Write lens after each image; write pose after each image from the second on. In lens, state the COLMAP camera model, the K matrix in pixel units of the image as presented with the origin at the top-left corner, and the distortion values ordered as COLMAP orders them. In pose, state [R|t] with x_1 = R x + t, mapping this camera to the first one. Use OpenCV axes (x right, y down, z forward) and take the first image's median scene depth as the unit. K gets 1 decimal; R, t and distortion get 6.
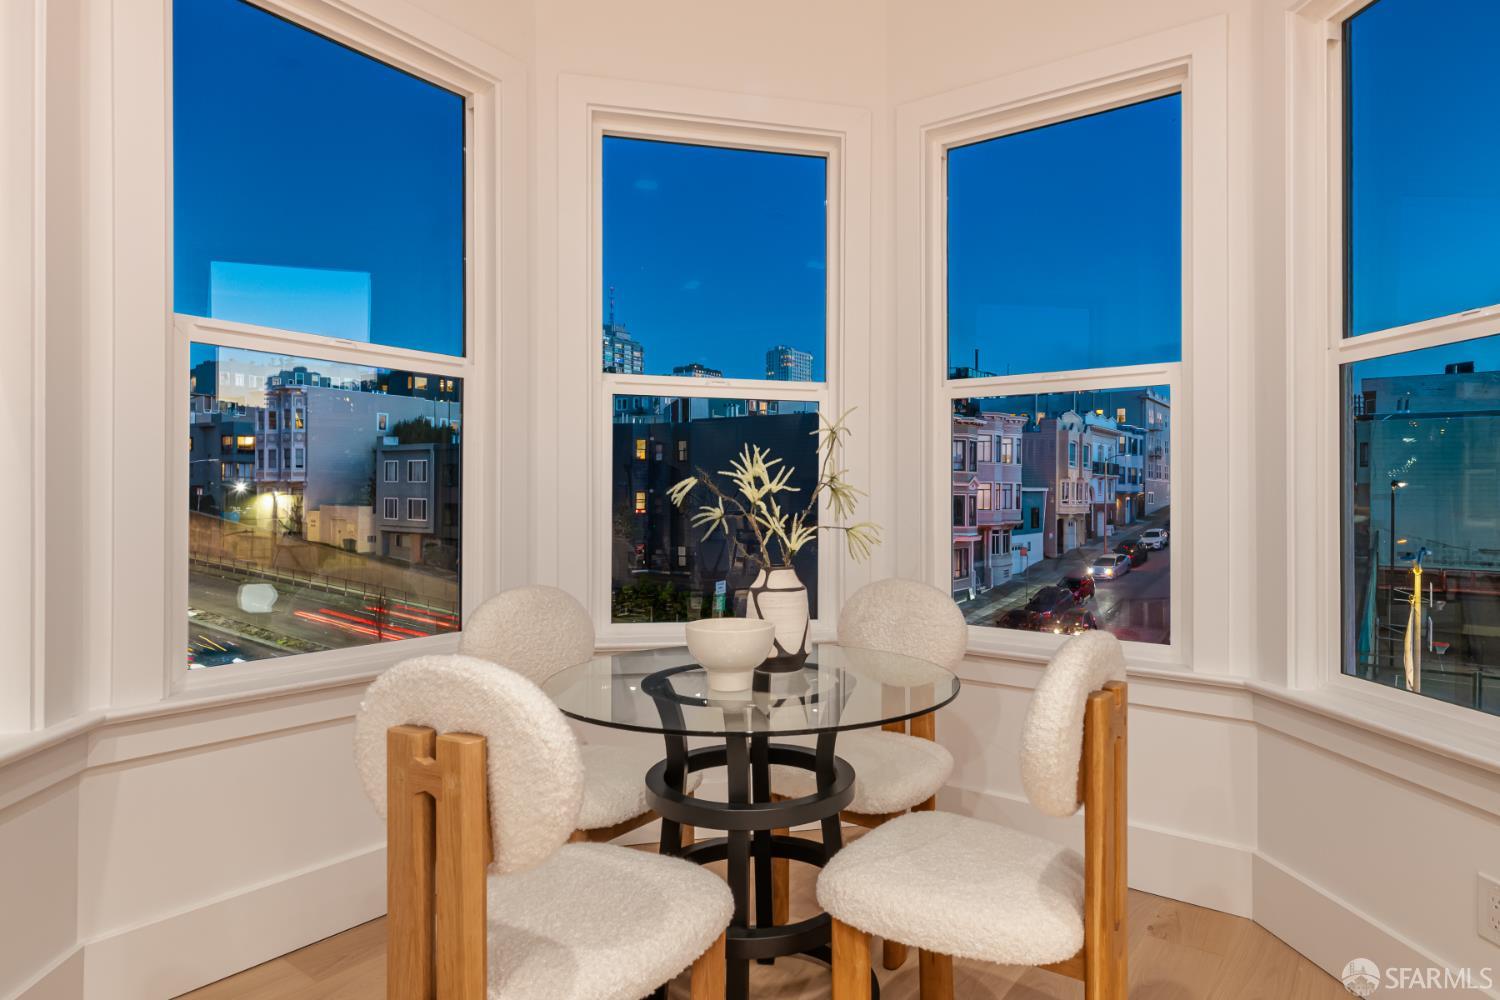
lens RADIAL K [[774.7, 0, 796.0], [0, 774.7, 498.7], [0, 0, 1]] dist [0.018911, 0.000056]
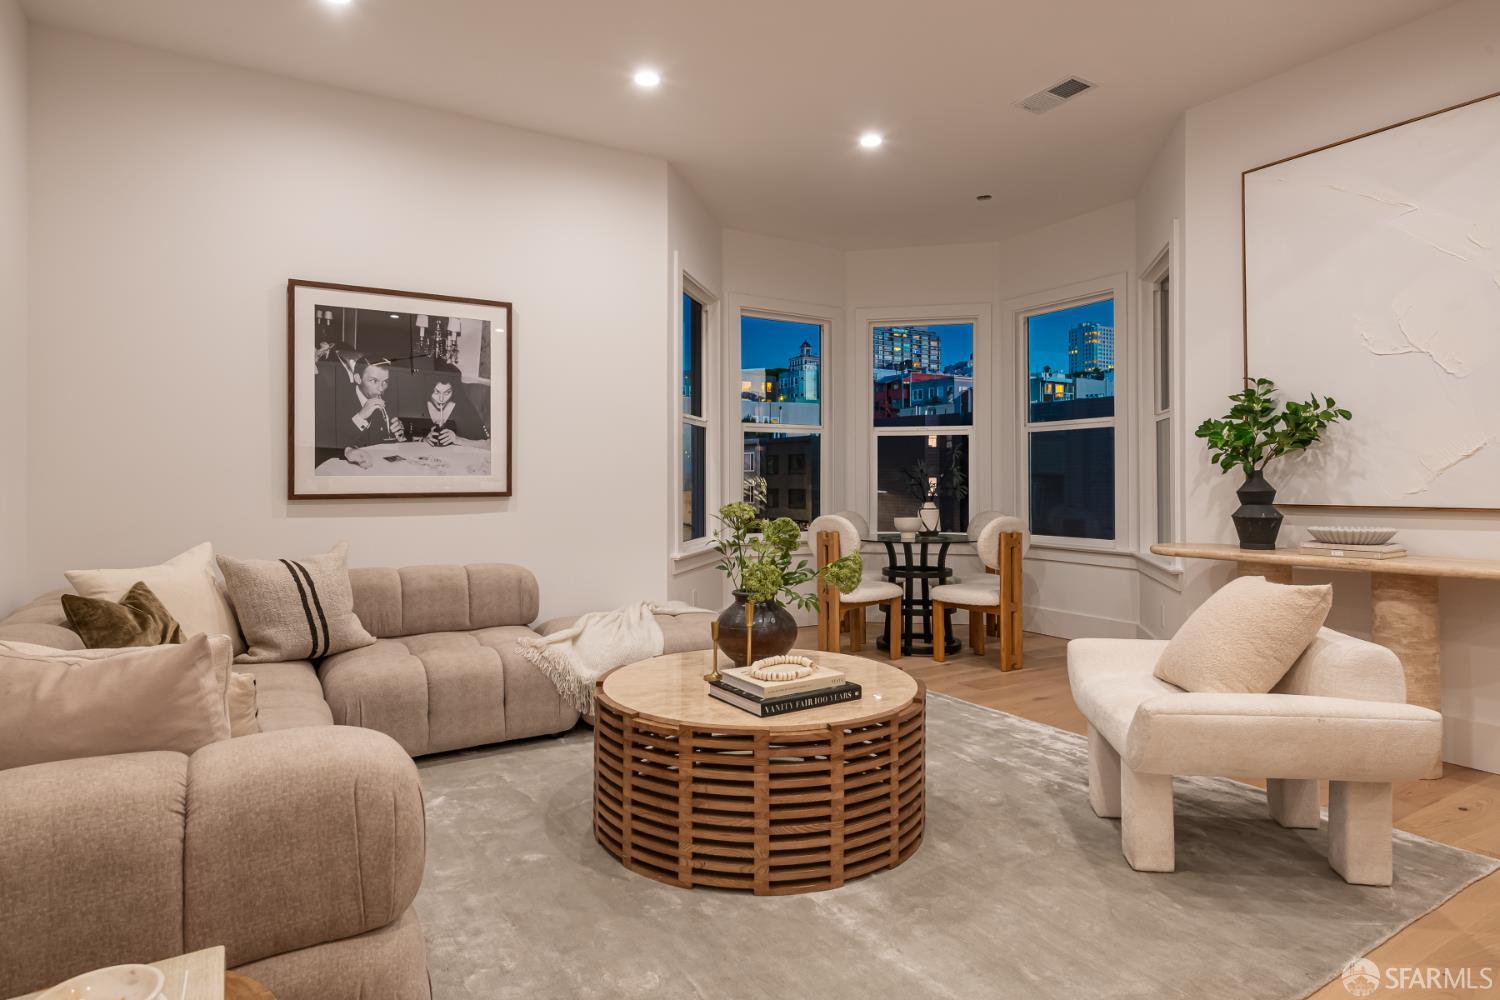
lens RADIAL K [[813.1, 0, 757.4], [0, 813.1, 491.7], [0, 0, 1]] dist [0.004513, -0.001705]
pose [[0.910681, -0.003954, -0.413092, 0.470755], [0.007837, 0.999940, 0.007706, 0.016239], [0.413037, -0.010255, 0.910657, -1.464320]]
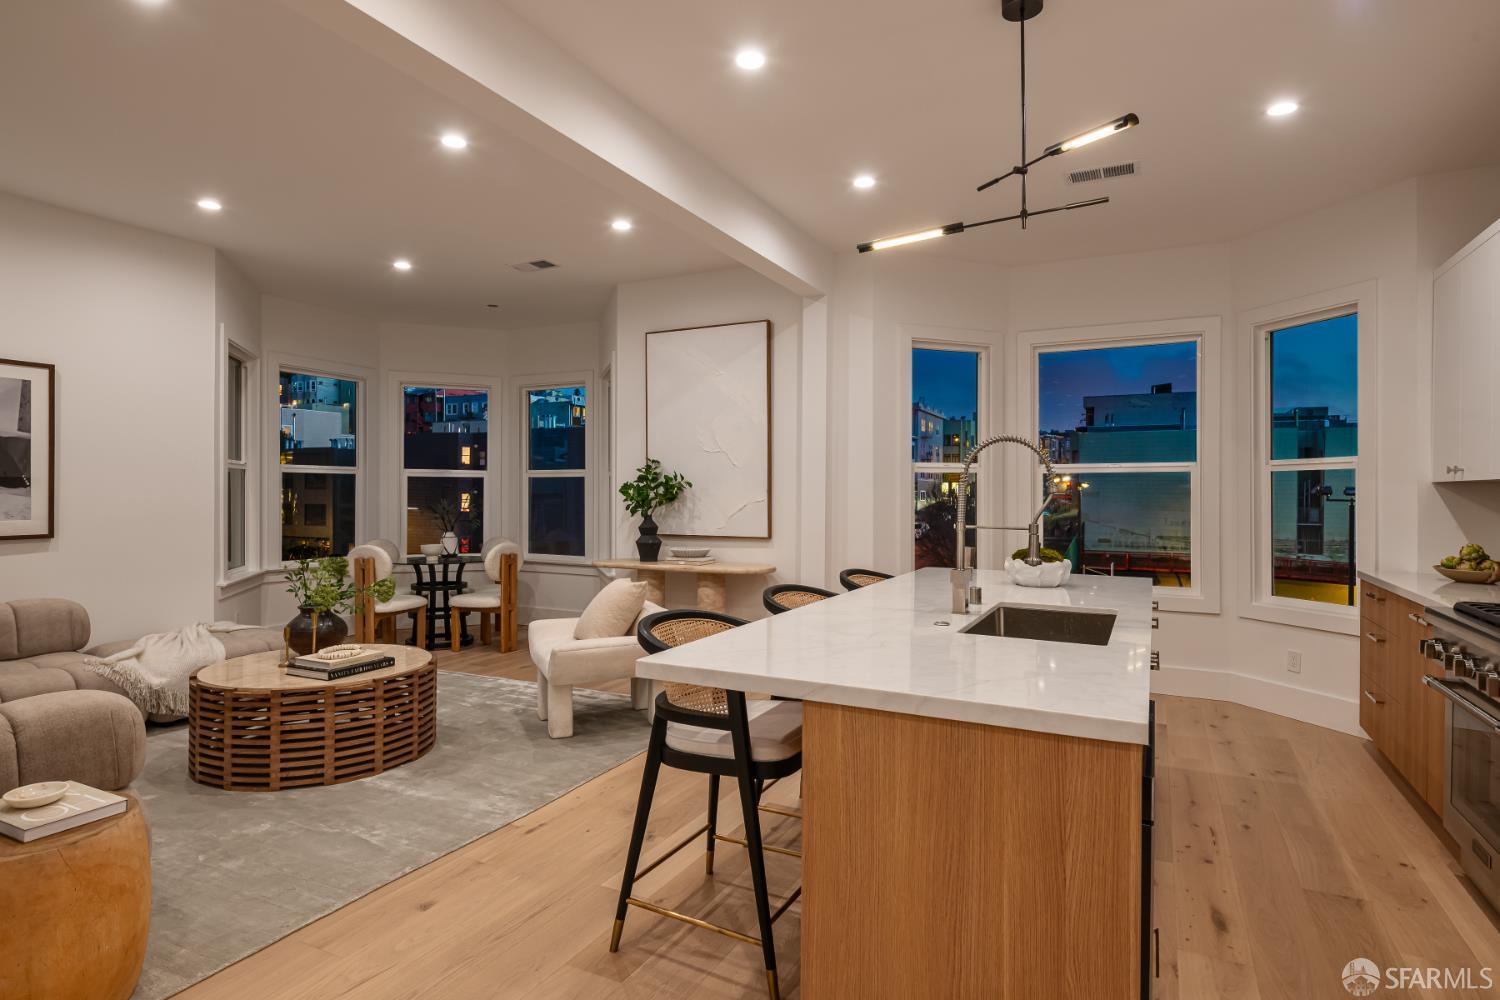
lens RADIAL K [[813.1, 0, 757.4], [0, 813.1, 491.7], [0, 0, 1]] dist [0.004513, -0.001705]
pose [[0.992071, -0.002349, 0.125656, 0.699549], [0.002548, 0.999996, -0.001426, -0.068851], [-0.125653, 0.001735, 0.992073, -2.245010]]
